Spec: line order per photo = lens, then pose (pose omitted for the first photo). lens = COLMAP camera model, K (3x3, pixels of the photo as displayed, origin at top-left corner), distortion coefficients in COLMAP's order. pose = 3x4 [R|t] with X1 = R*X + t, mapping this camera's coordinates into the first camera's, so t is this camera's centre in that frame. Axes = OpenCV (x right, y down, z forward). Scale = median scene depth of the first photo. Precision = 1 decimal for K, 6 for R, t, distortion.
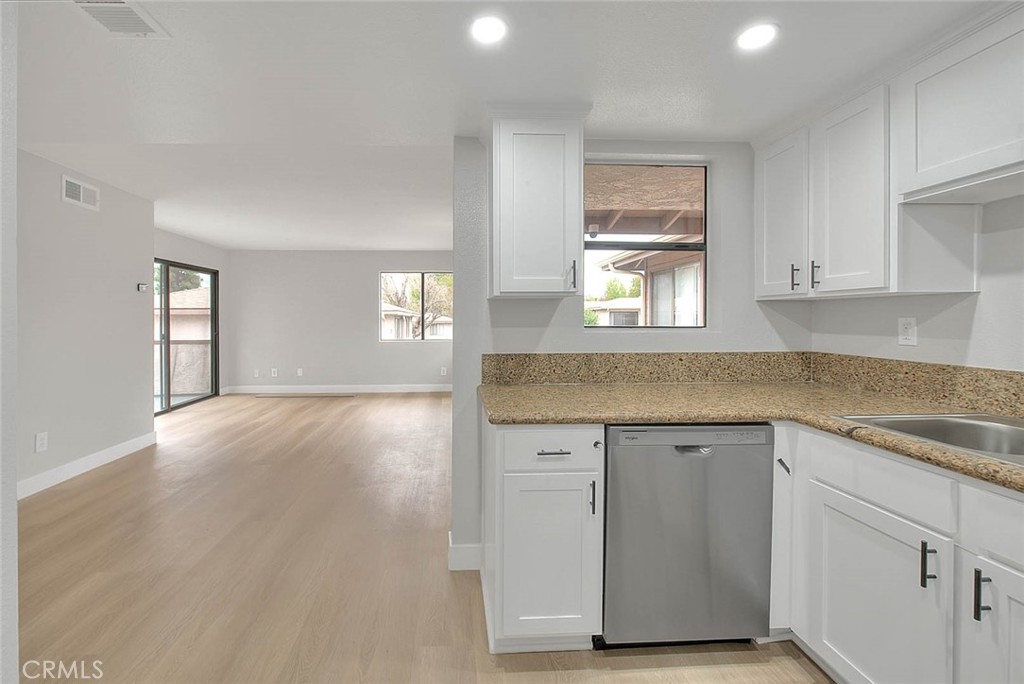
lens RADIAL K [[432.3, 0, 472.8], [0, 432.3, 322.9], [0, 0, 1]] dist [-0.002446, -0.000702]
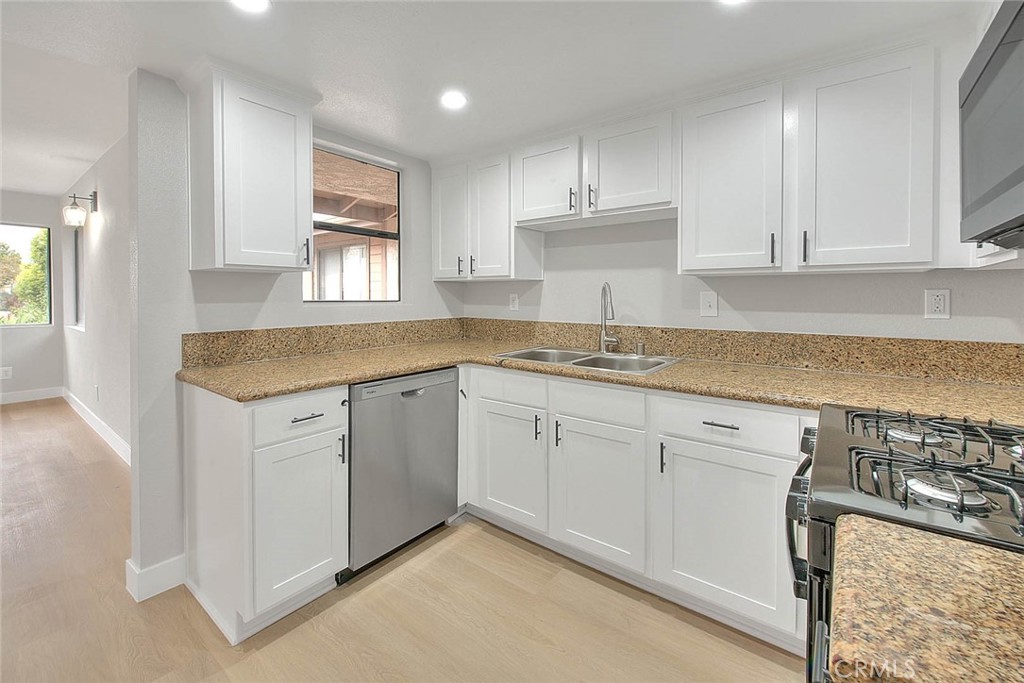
lens RADIAL K [[425.2, 0, 513.5], [0, 425.2, 301.7], [0, 0, 1]] dist [0.000416, -0.000089]
pose [[0.649445, -0.008772, 0.760358, -0.182225], [0.004061, 0.999959, 0.008068, 0.003304], [-0.760398, -0.002152, 0.649454, -0.050269]]
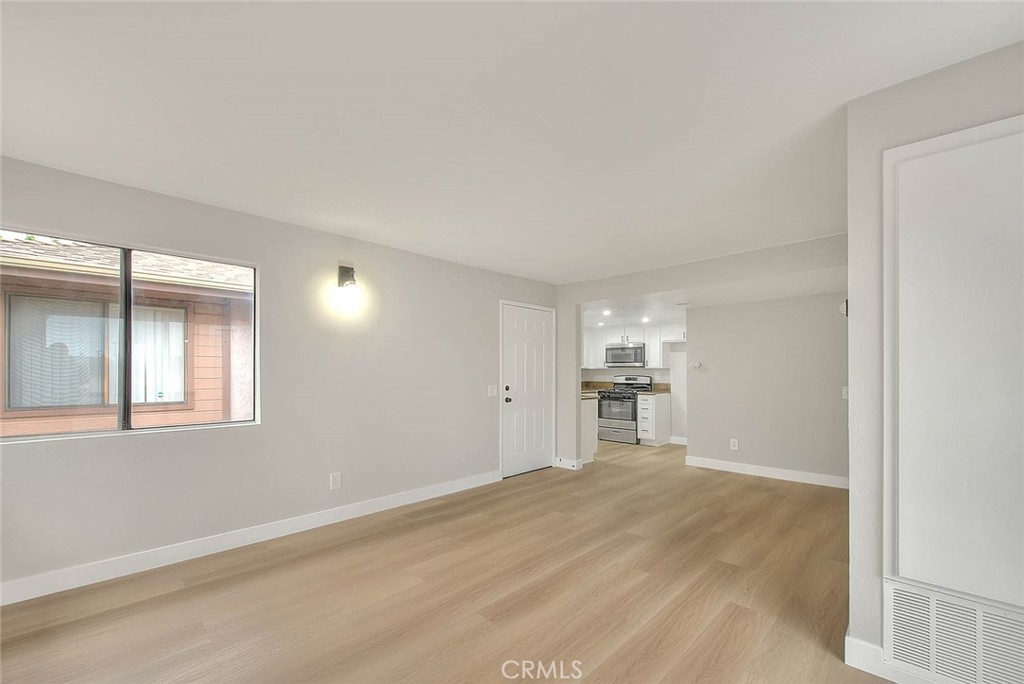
lens RADIAL K [[428.9, 0, 505.9], [0, 428.9, 369.3], [0, 0, 1]] dist [0.000229, -0.000187]
pose [[-0.679143, 0.003958, 0.733995, -1.542232], [0.004119, 0.999990, -0.001580, -0.029446], [-0.733994, 0.001950, -0.679153, 2.884874]]
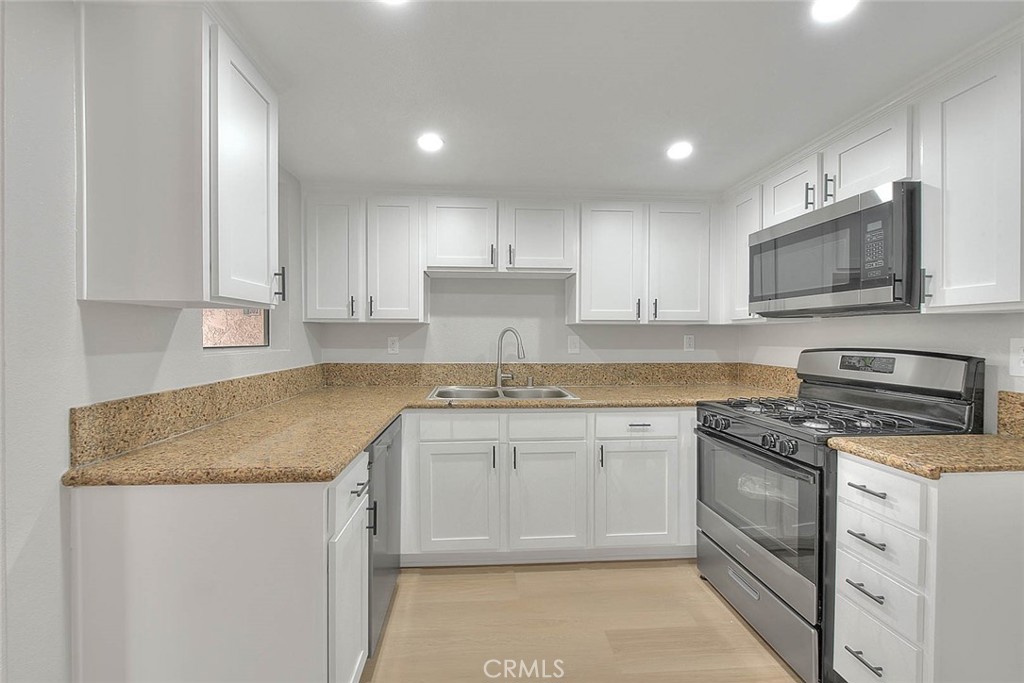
lens RADIAL K [[421.7, 0, 494.6], [0, 421.7, 339.2], [0, 0, 1]] dist [-0.001896, -0.000647]
pose [[-0.017570, -0.006321, 0.999826, -0.449000], [0.006960, 0.999955, 0.006444, -0.008249], [-0.999821, 0.007072, -0.017525, 0.479748]]
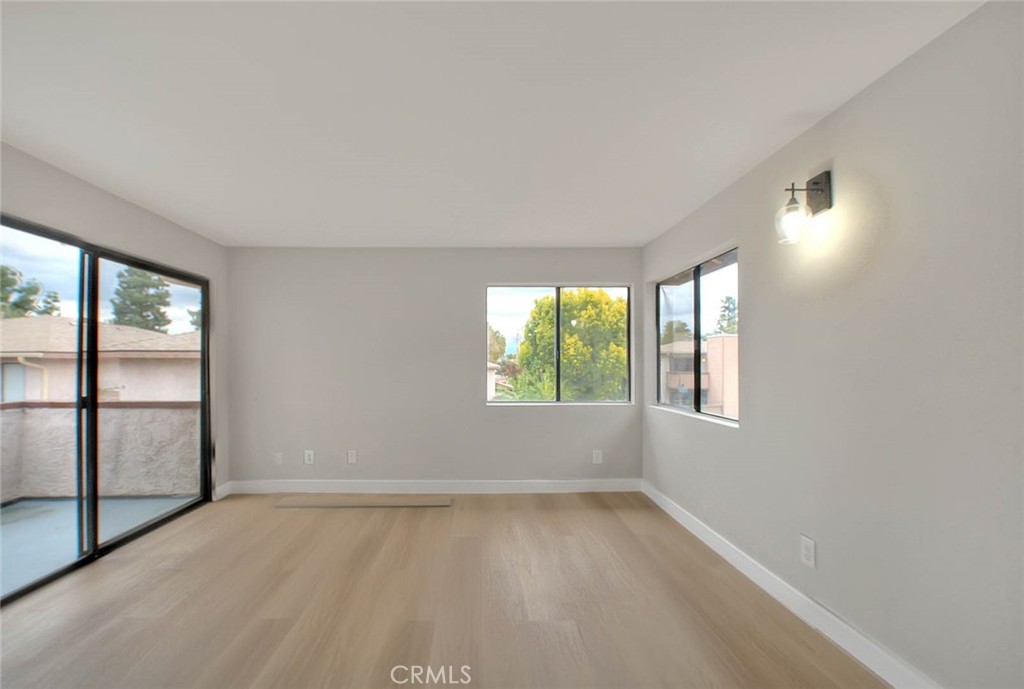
lens RADIAL K [[424.3, 0, 482.3], [0, 424.3, 361.8], [0, 0, 1]] dist [-0.010212, -0.000112]
pose [[0.999064, 0.001088, -0.043232, -0.629571], [-0.001633, 0.999919, -0.012594, -0.021217], [0.043215, 0.012653, 0.998986, 1.370318]]
